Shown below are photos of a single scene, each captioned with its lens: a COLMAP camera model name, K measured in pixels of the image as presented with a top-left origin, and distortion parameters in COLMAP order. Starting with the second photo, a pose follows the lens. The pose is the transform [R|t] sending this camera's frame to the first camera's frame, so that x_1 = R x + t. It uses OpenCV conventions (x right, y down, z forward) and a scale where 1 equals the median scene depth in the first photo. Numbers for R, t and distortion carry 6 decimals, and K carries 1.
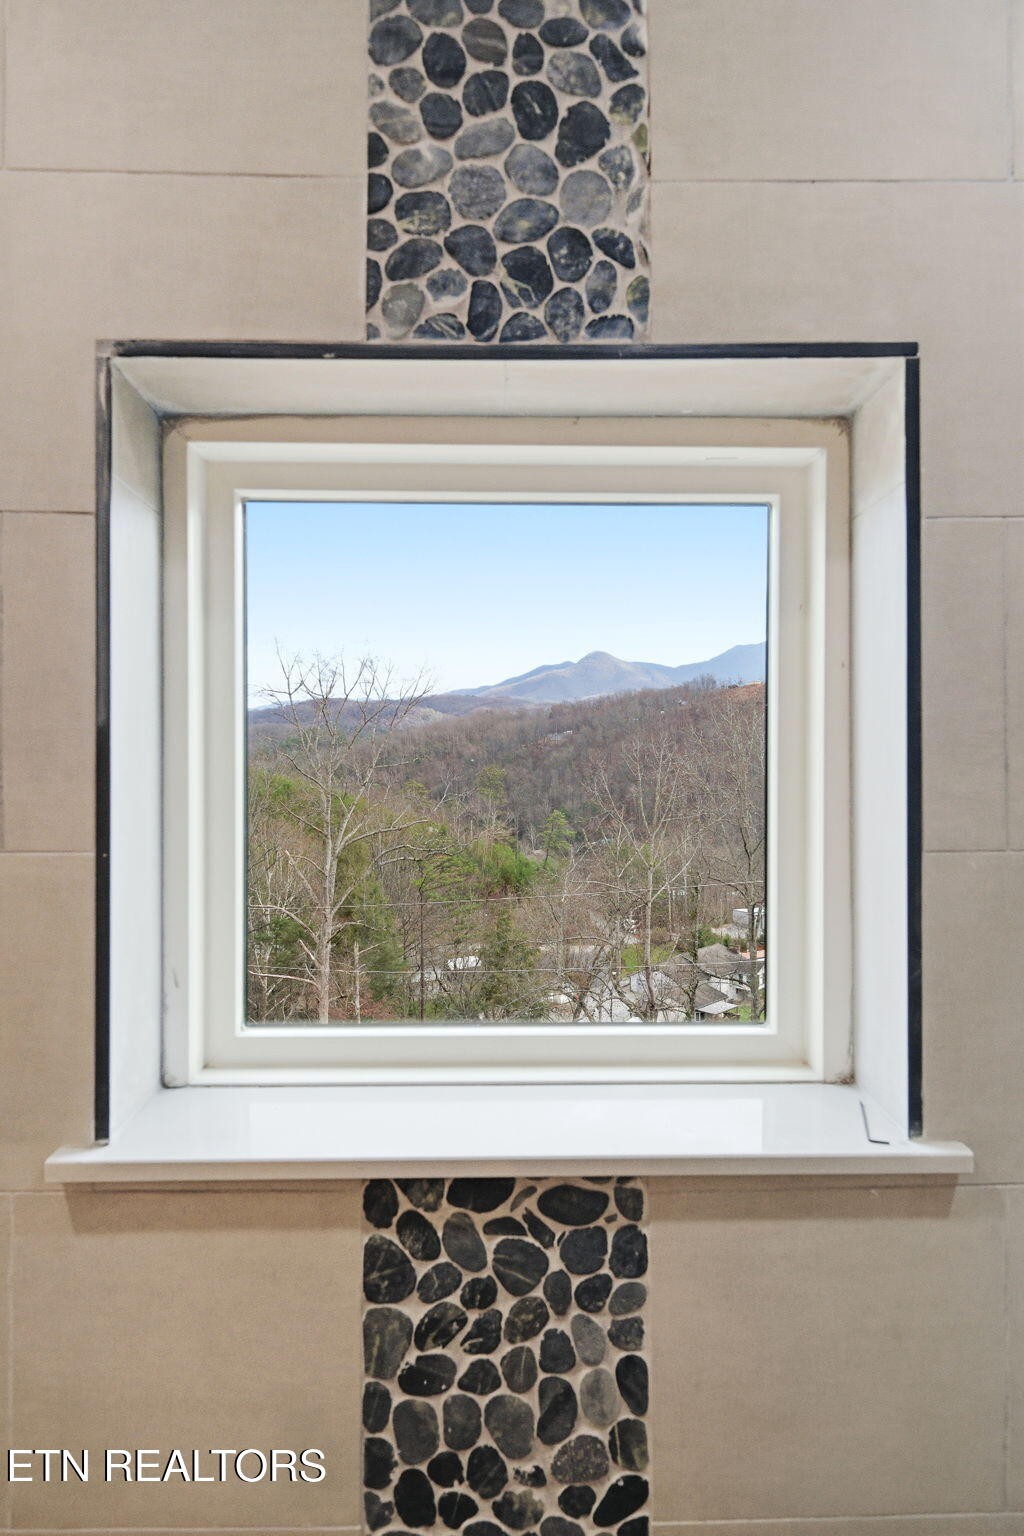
lens RADIAL K [[868.4, 0, 516.0], [0, 868.4, 777.8], [0, 0, 1]] dist [0.002552, 0.000244]
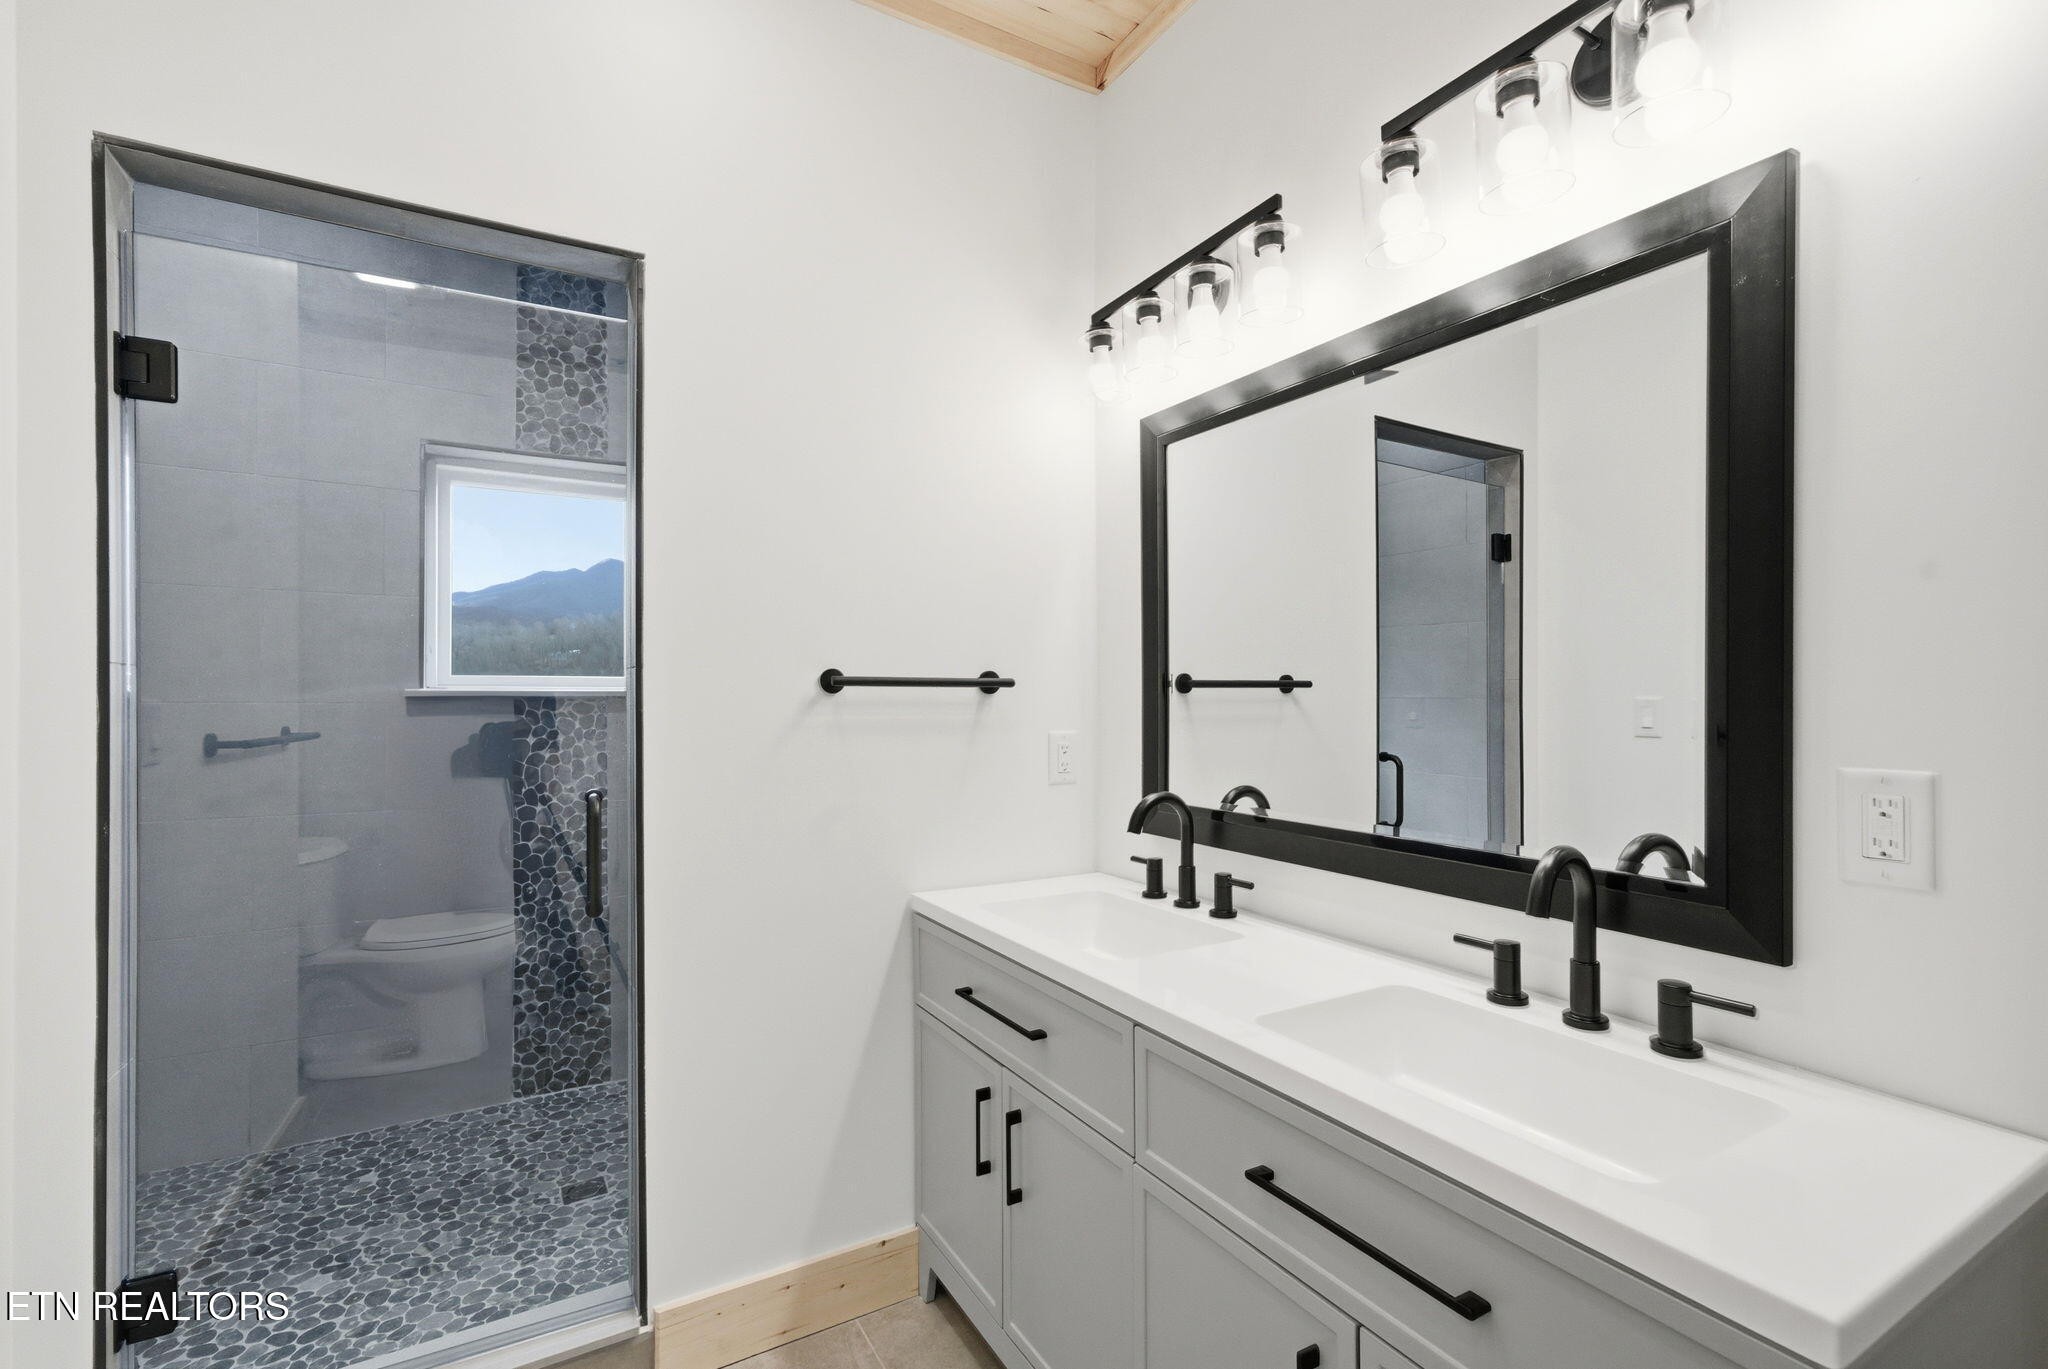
lens RADIAL K [[934.9, 0, 1033.9], [0, 934.9, 692.0], [0, 0, 1]] dist [-0.001591, 0.000983]
pose [[0.869427, 0.001903, 0.494057, -0.209771], [0.005937, 0.999880, -0.014299, 0.491306], [-0.494025, 0.015366, 0.869312, -3.060681]]
